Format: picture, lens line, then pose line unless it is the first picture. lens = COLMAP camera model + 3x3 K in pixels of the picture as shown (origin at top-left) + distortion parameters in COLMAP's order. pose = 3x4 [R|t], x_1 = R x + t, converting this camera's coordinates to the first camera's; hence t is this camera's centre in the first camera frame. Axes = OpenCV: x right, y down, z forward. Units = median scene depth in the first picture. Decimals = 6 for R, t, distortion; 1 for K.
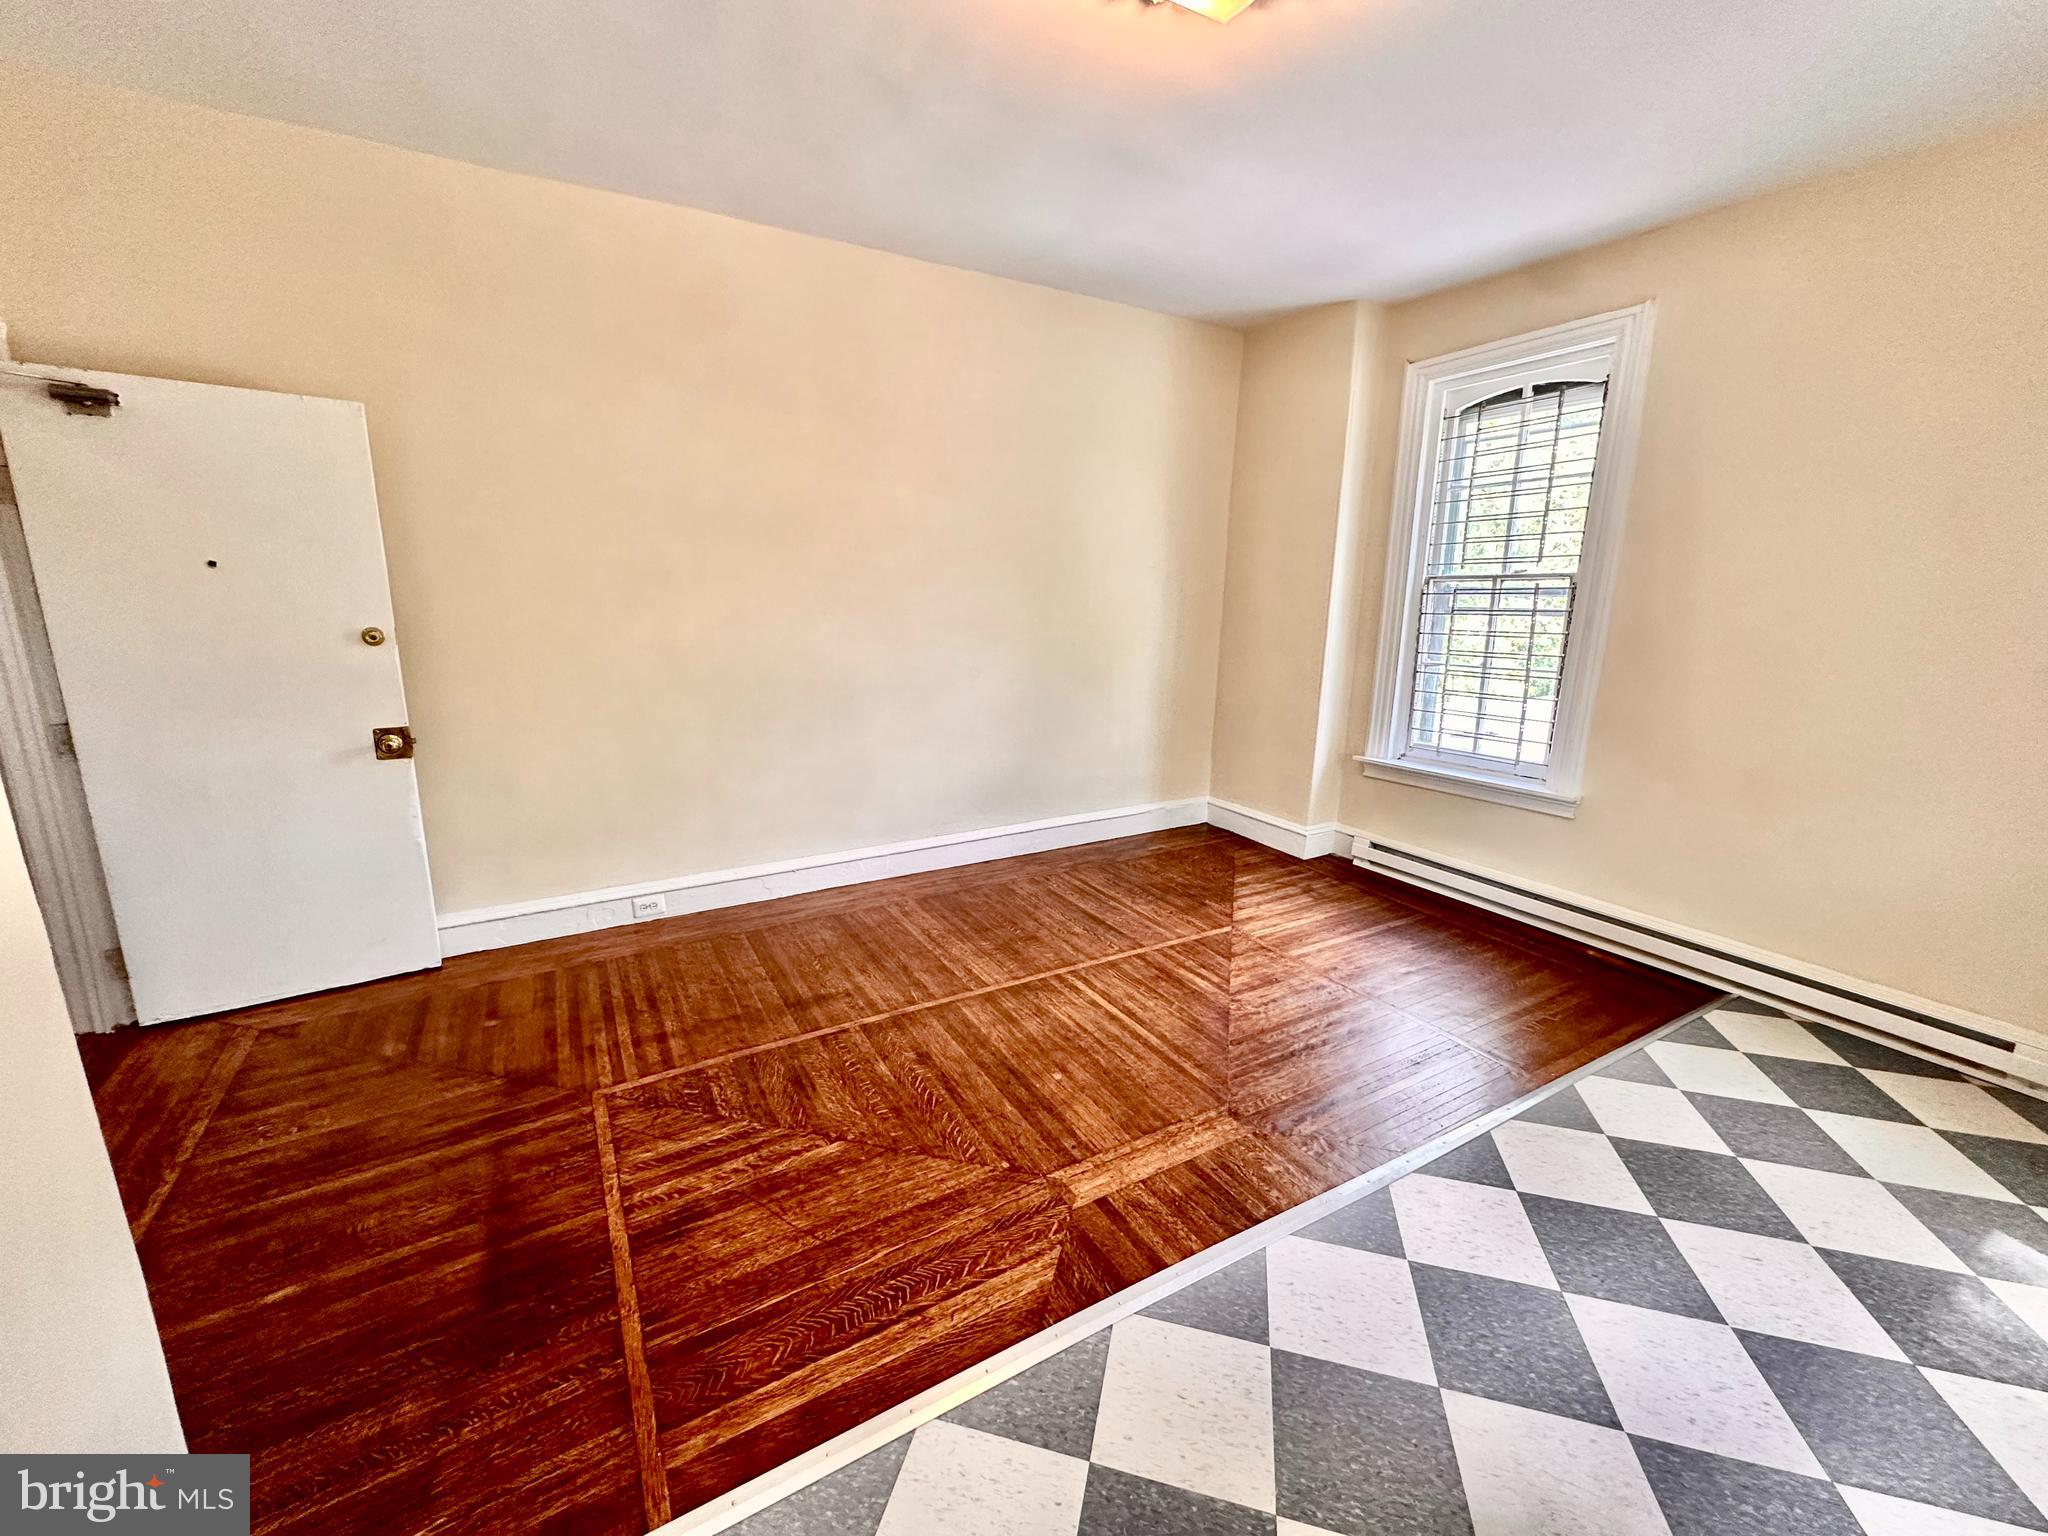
lens RADIAL K [[817.5, 0, 1025.7], [0, 817.5, 768.2], [0, 0, 1]] dist [-0.002933, 0.001547]
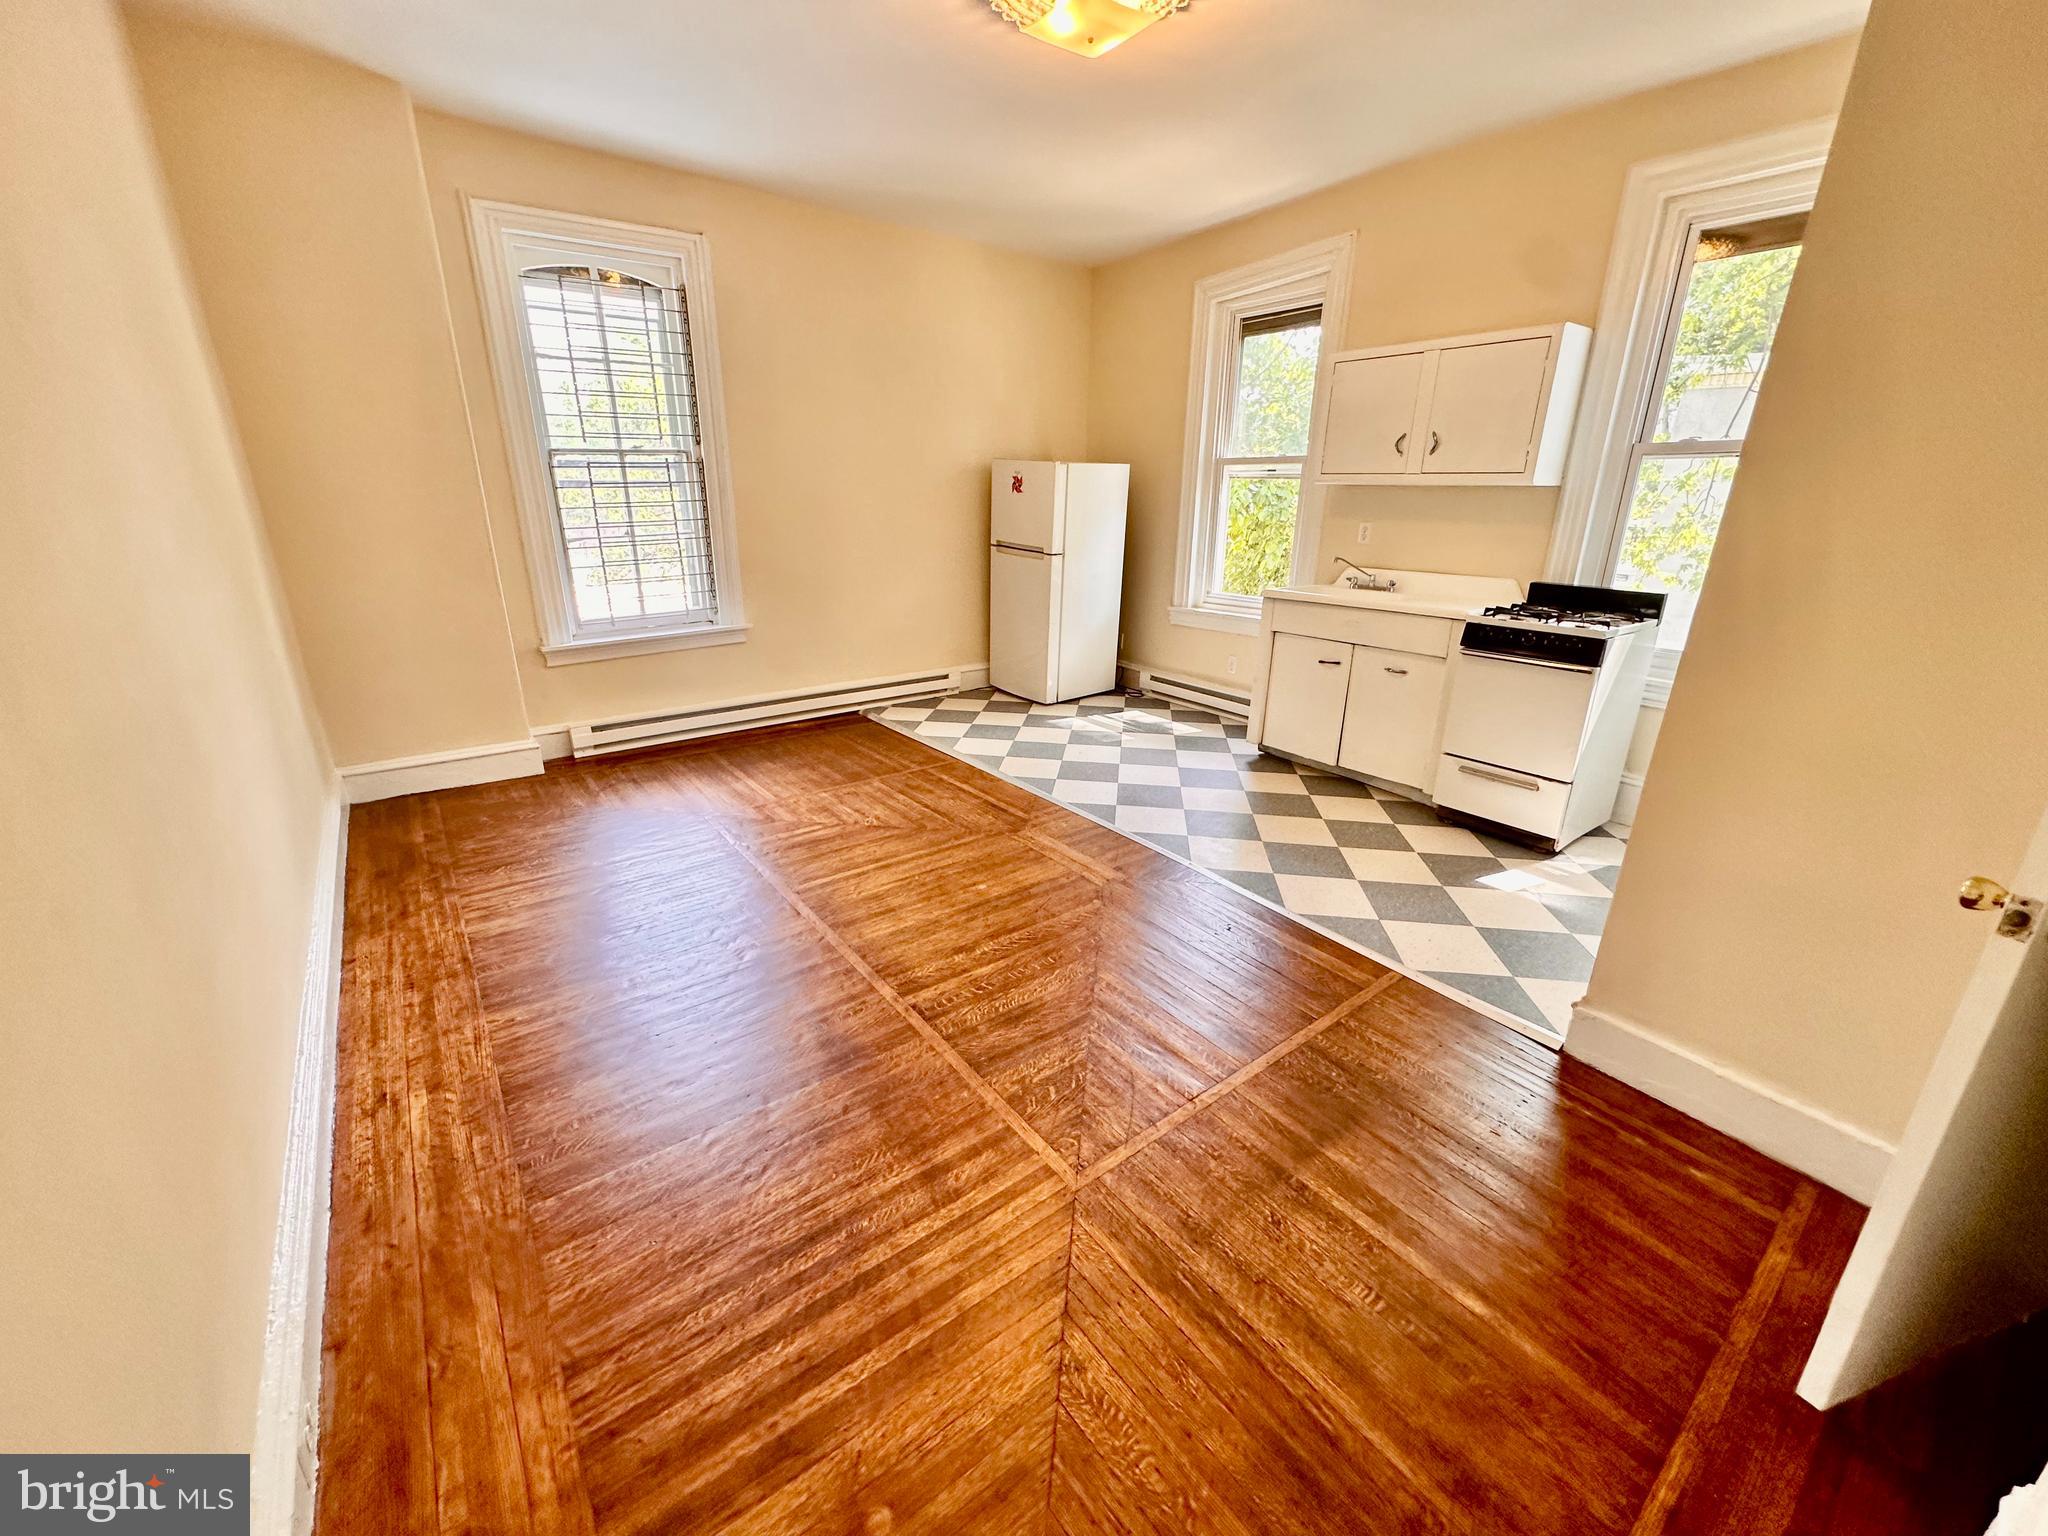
lens RADIAL K [[817.5, 0, 1022.7], [0, 817.5, 767.7], [0, 0, 1]] dist [-0.002933, 0.001547]
pose [[-0.120248, -0.339571, 0.932862, -0.865687], [0.205939, 0.910707, 0.358052, -0.166697], [-0.971149, 0.235167, -0.039580, 0.800842]]
